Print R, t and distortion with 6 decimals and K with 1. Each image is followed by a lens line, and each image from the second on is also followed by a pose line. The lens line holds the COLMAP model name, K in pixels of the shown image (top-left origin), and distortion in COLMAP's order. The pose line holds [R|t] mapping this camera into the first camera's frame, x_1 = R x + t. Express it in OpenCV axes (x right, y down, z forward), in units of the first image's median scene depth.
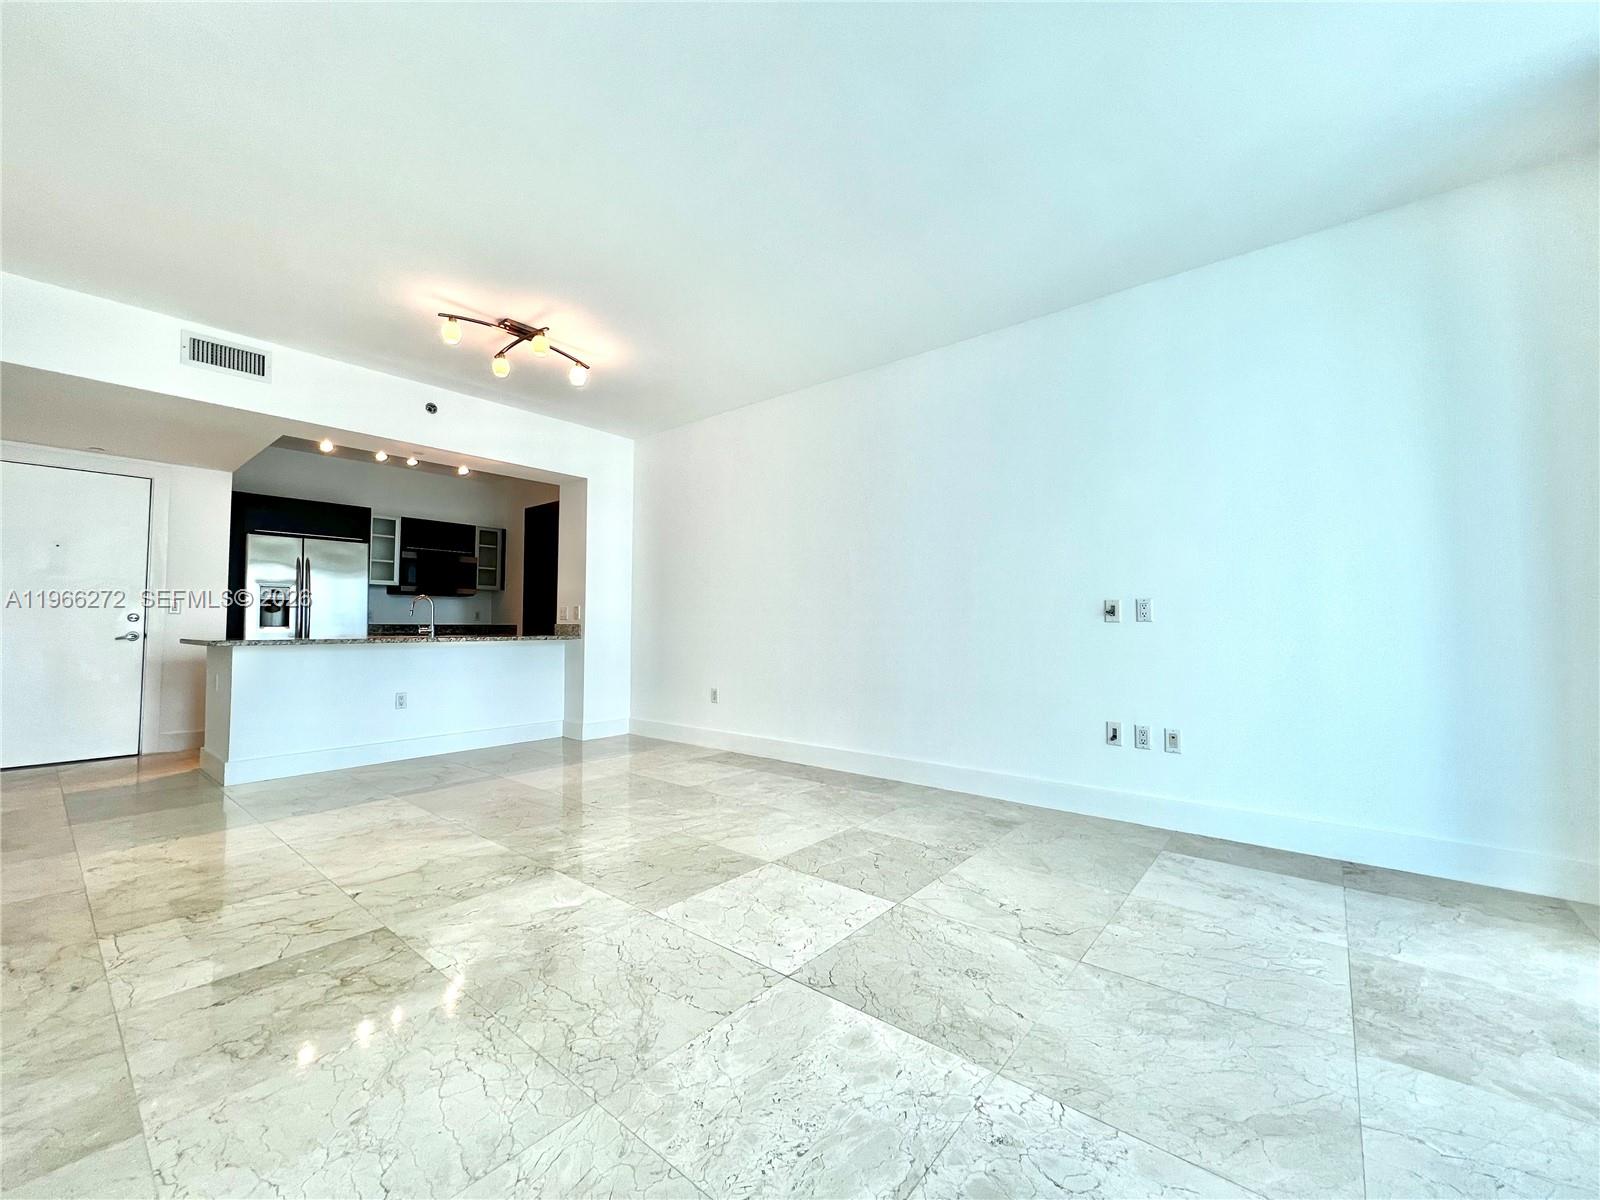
lens RADIAL K [[639.8, 0, 796.2], [0, 639.8, 598.7], [0, 0, 1]] dist [-0.001477, 0.000516]
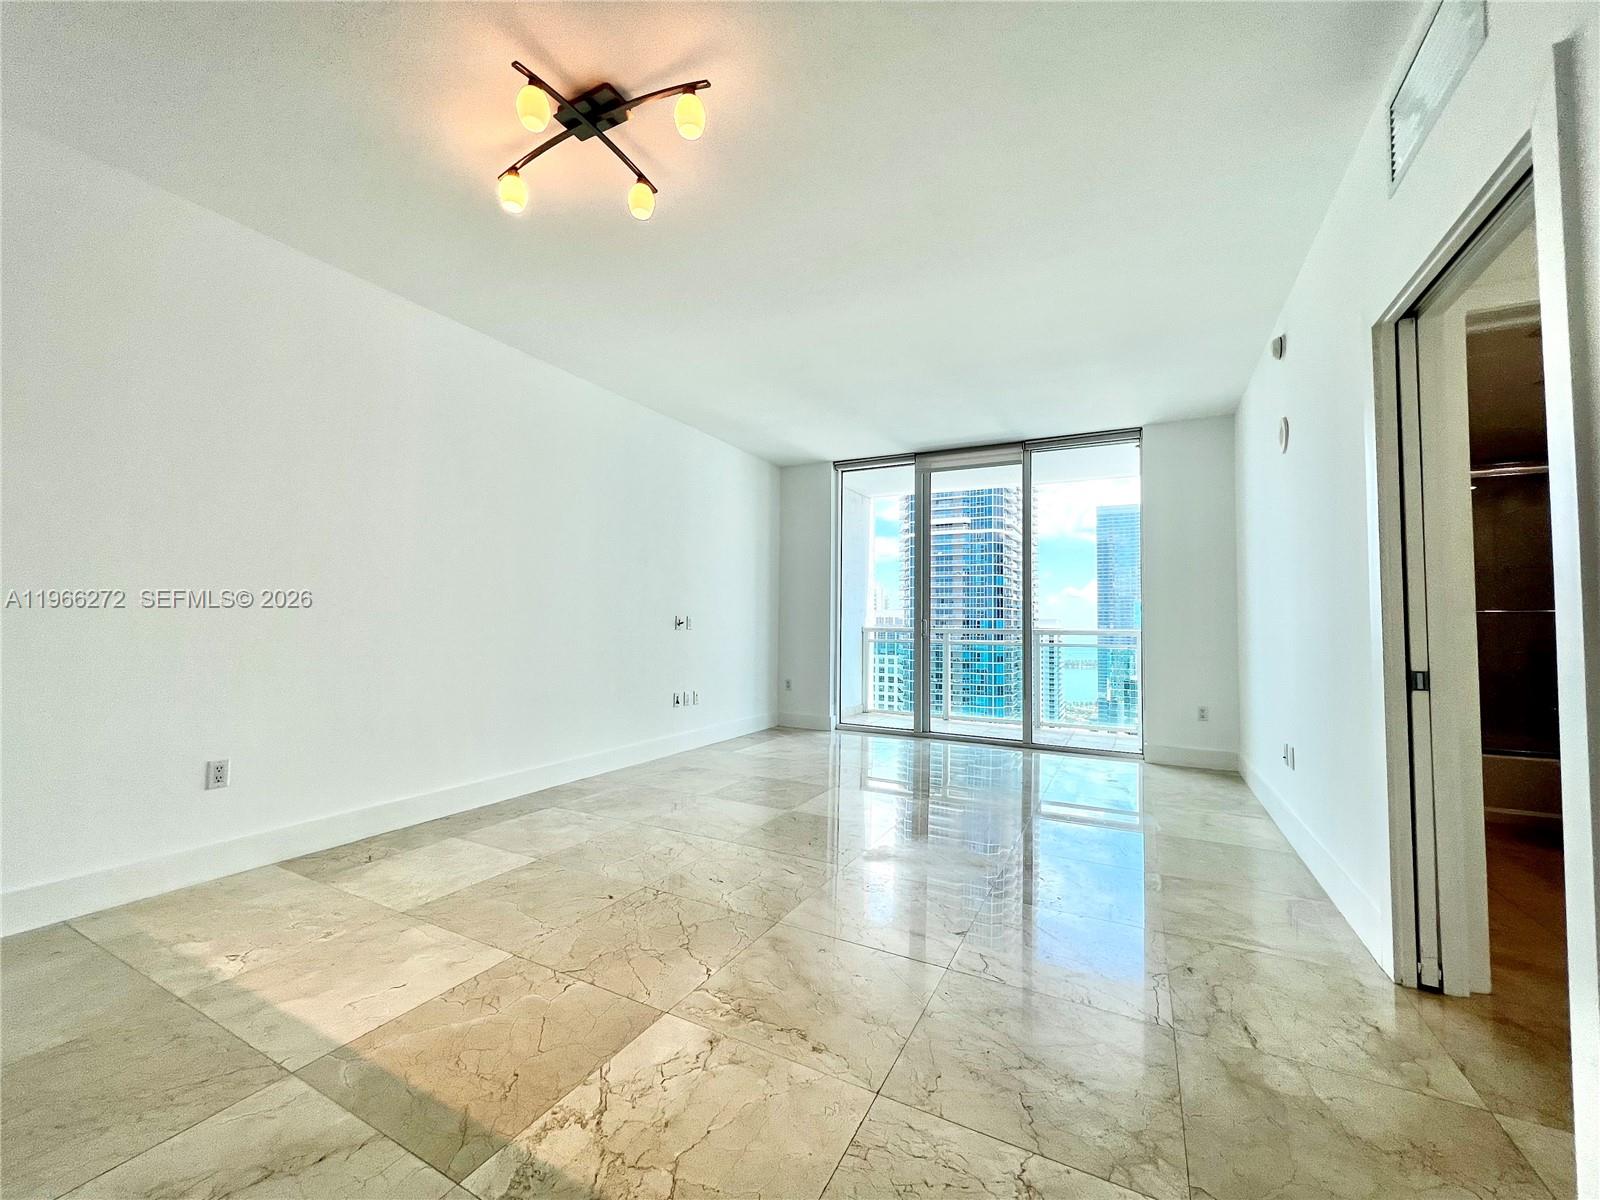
lens RADIAL K [[639.8, 0, 796.9], [0, 639.8, 597.4], [0, 0, 1]] dist [-0.001477, 0.000516]
pose [[-0.203429, 0.037808, 0.978359, -1.167568], [-0.054994, 0.997235, -0.049972, 0.020149], [-0.977544, -0.063969, -0.200788, 1.073978]]
